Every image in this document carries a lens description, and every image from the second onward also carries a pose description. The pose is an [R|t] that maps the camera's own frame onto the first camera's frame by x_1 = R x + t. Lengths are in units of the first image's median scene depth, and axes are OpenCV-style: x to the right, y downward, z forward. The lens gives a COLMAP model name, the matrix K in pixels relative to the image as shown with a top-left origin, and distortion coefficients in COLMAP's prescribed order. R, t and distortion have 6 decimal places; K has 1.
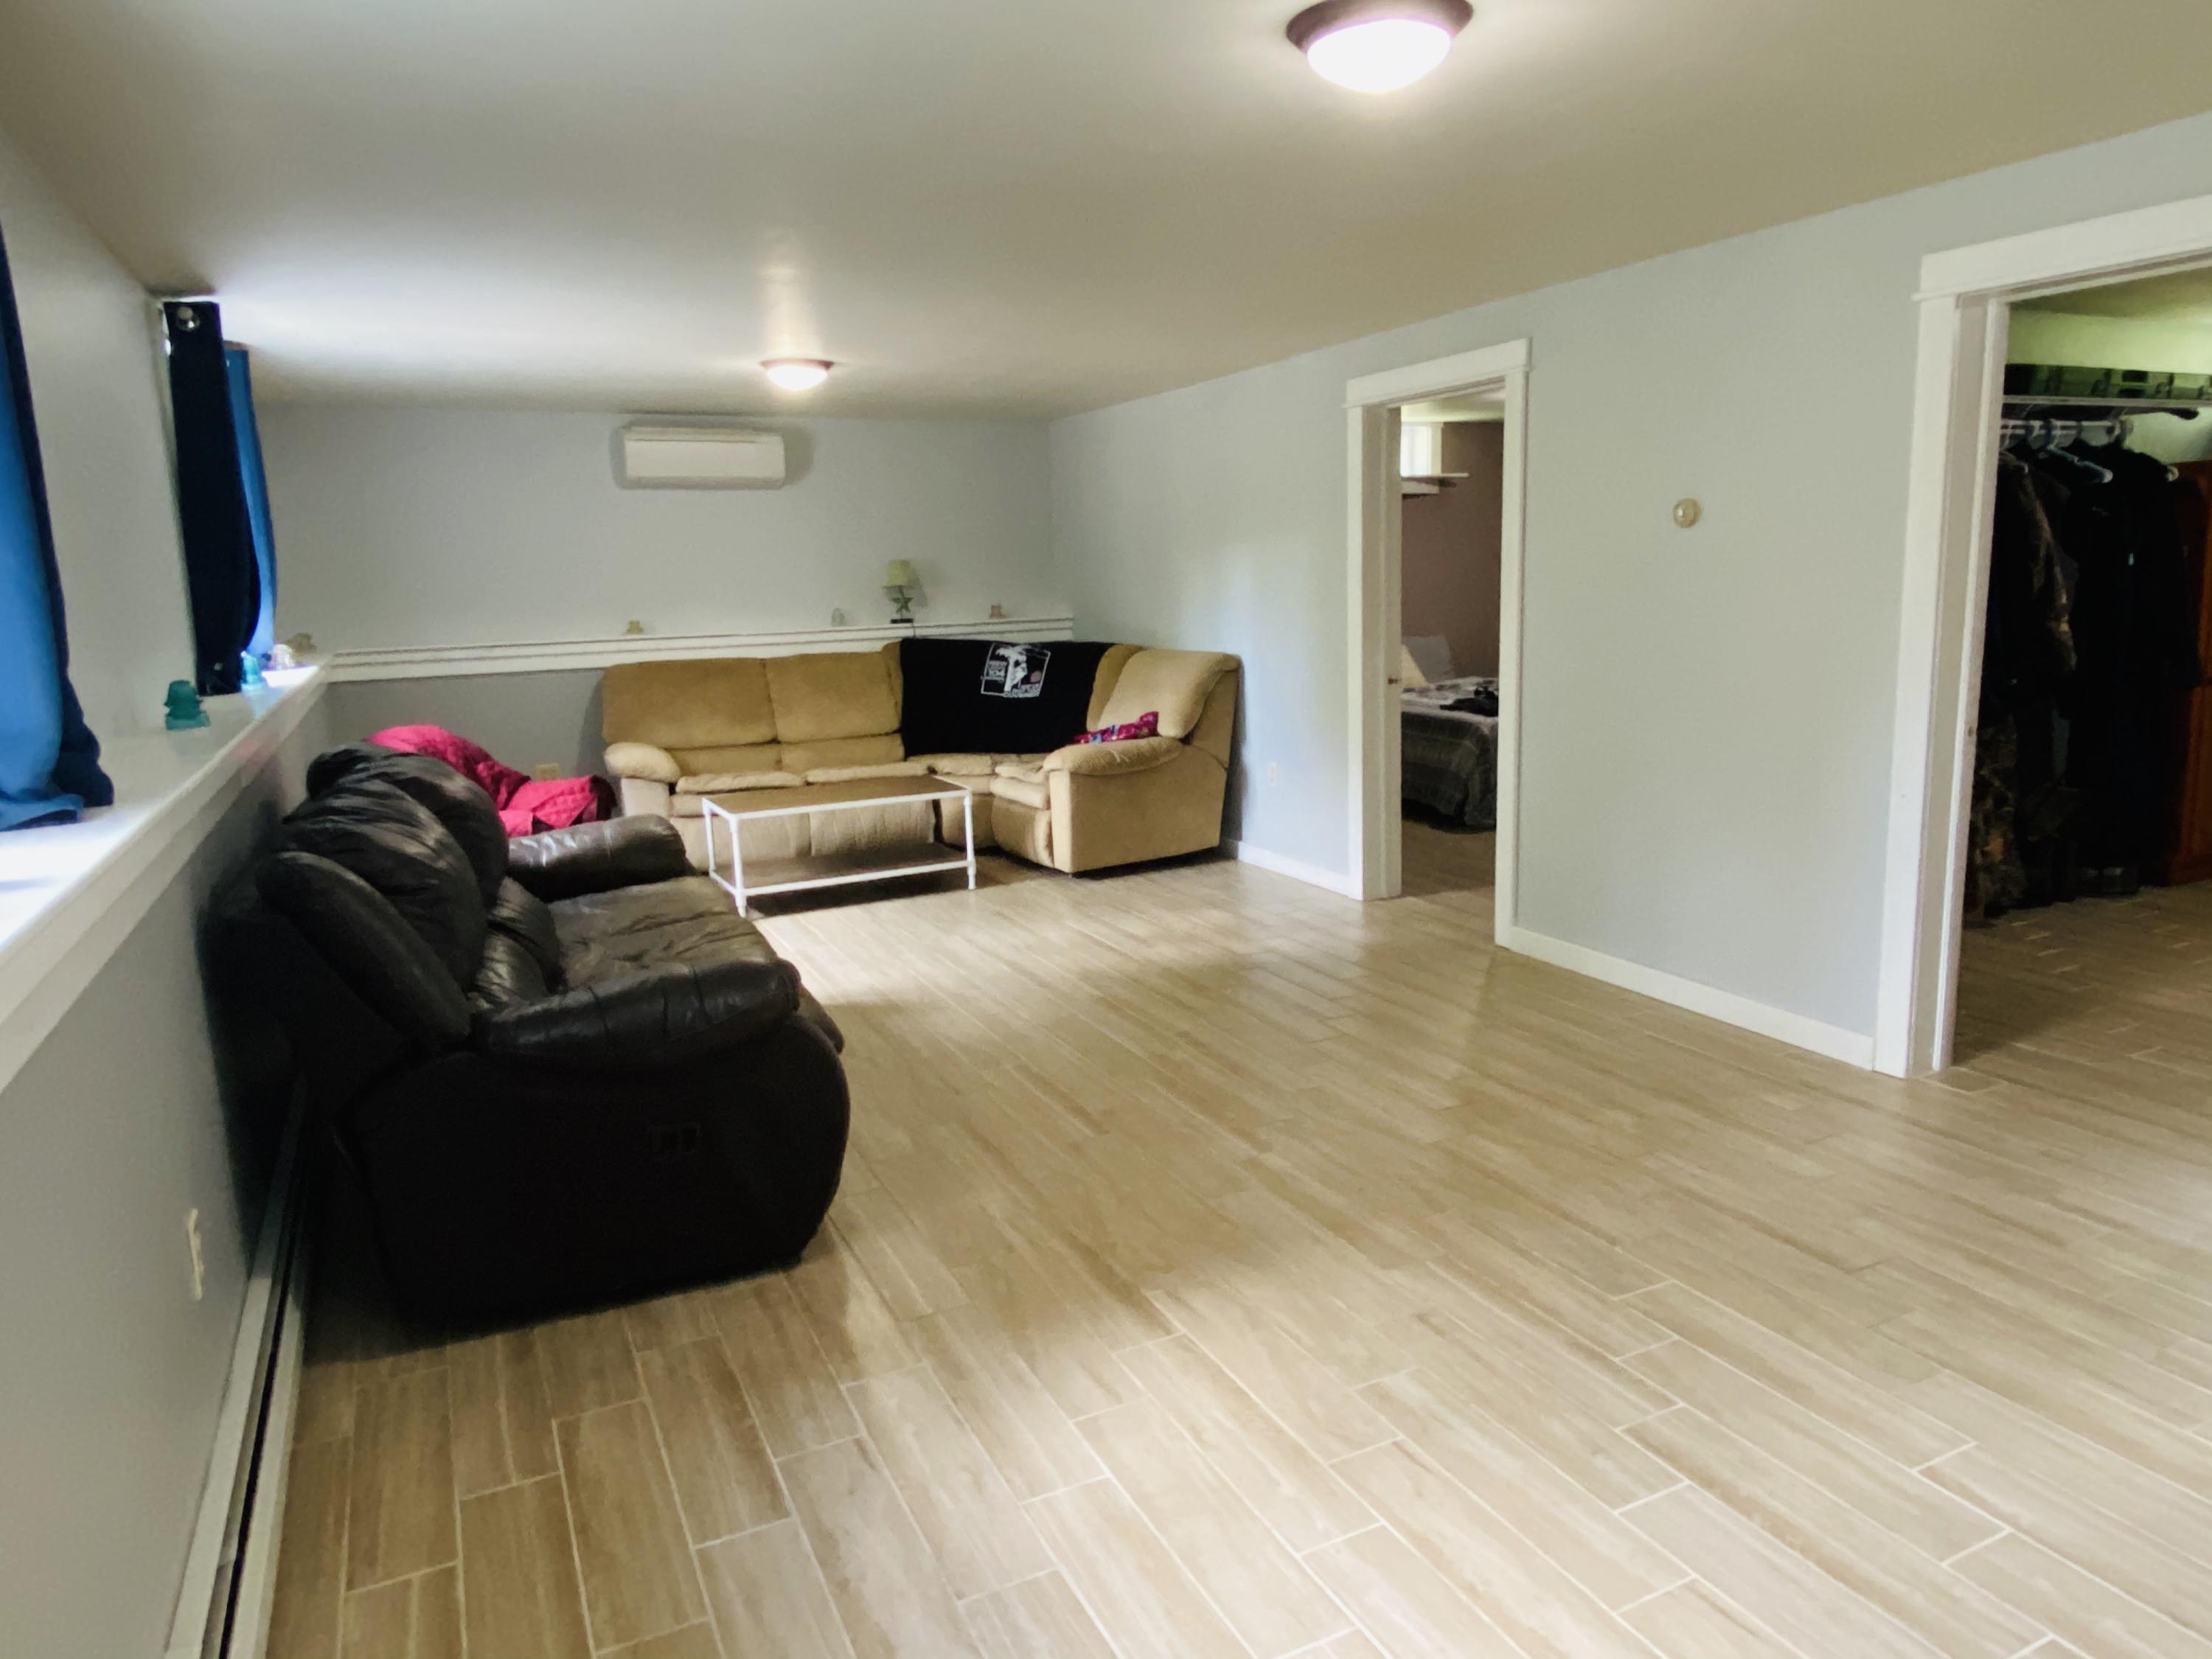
lens RADIAL K [[1440.1, 0, 1100.4], [0, 1440.1, 835.6], [0, 0, 1]] dist [0.039751, -0.025816]
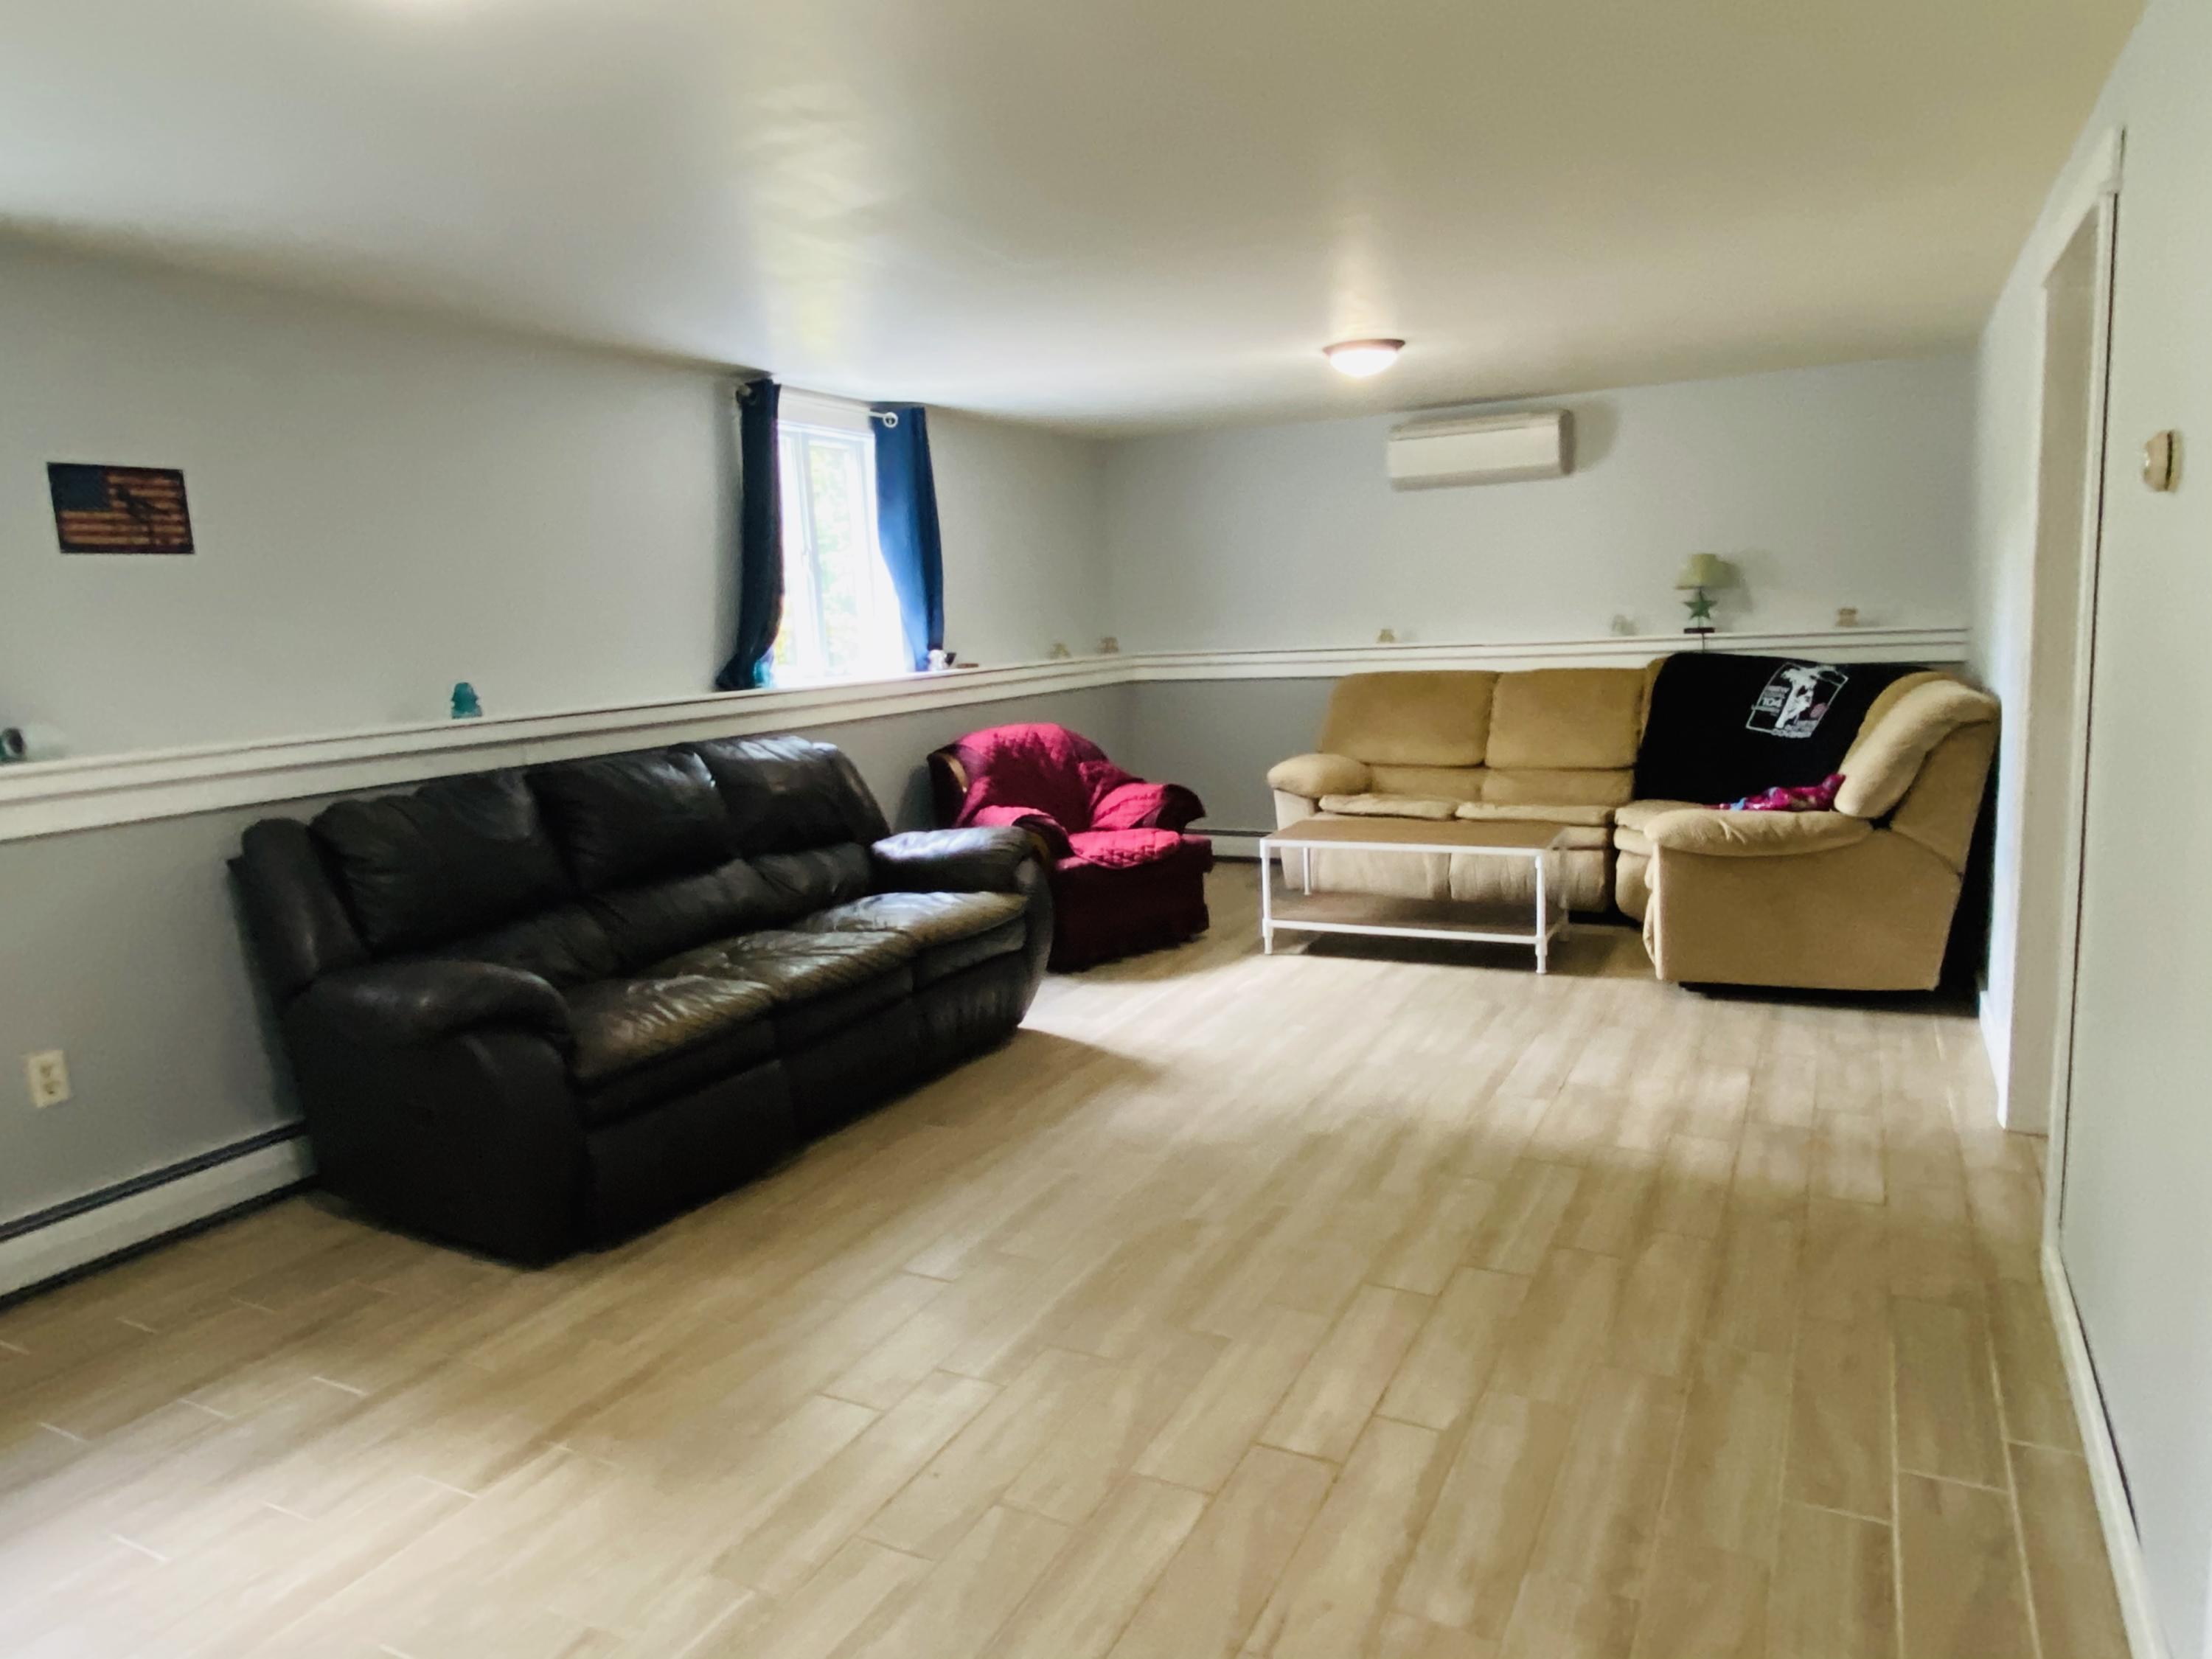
lens RADIAL K [[1440.1, 0, 1099.2], [0, 1440.1, 816.1], [0, 0, 1]] dist [0.039751, -0.025816]
pose [[0.590608, 0.121112, -0.797819, 0.381635], [-0.121923, 0.990716, 0.060137, -0.065151], [0.797695, 0.061755, 0.599891, 0.308829]]
